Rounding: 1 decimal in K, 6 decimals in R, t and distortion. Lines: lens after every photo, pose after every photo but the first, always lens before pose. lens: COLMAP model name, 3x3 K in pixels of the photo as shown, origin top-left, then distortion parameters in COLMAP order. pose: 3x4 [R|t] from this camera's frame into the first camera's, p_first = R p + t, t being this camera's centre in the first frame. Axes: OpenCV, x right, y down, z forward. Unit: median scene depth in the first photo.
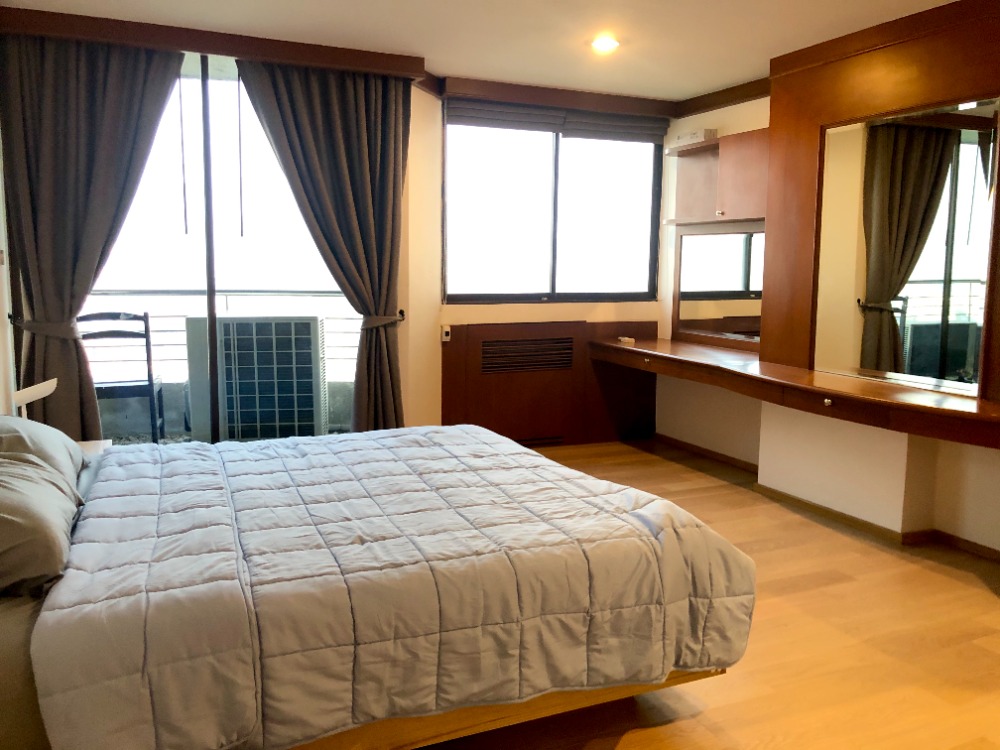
lens RADIAL K [[818.9, 0, 500.0], [0, 818.9, 375.0], [0, 0, 1]] dist [-0.001372, -0.009775]
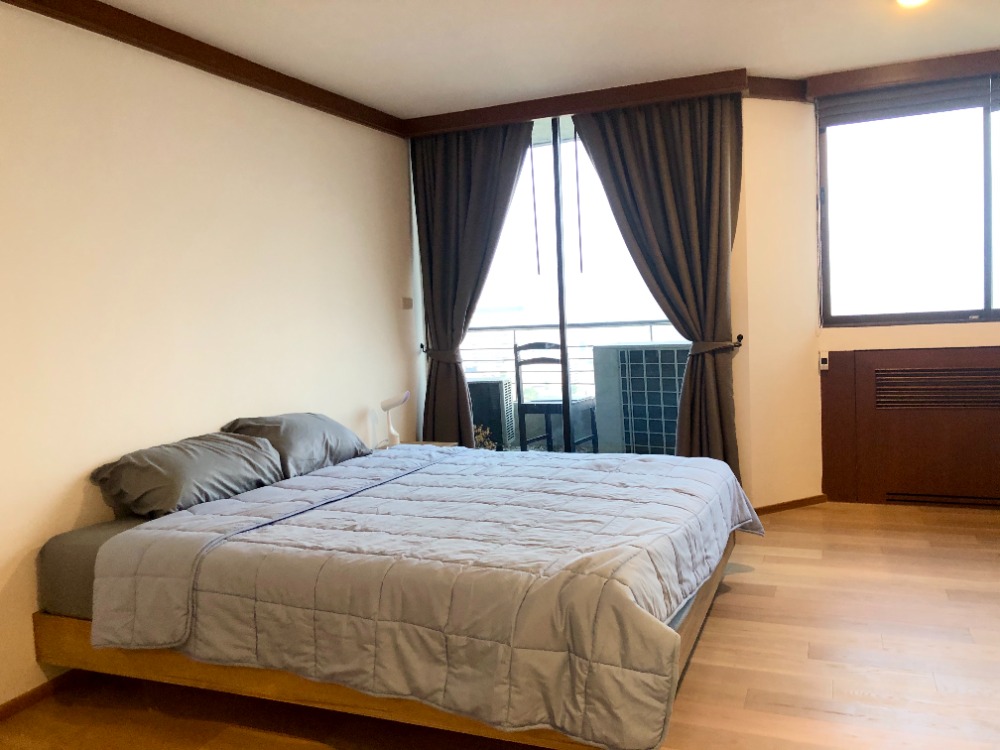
lens RADIAL K [[819.9, 0, 500.0], [0, 819.9, 375.0], [0, 0, 1]] dist [0.000213, -0.003302]
pose [[0.677308, 0.014976, -0.735547, 0.601617], [-0.042845, 0.998899, -0.019115, -0.005598], [0.734451, 0.044461, 0.677204, 0.242187]]
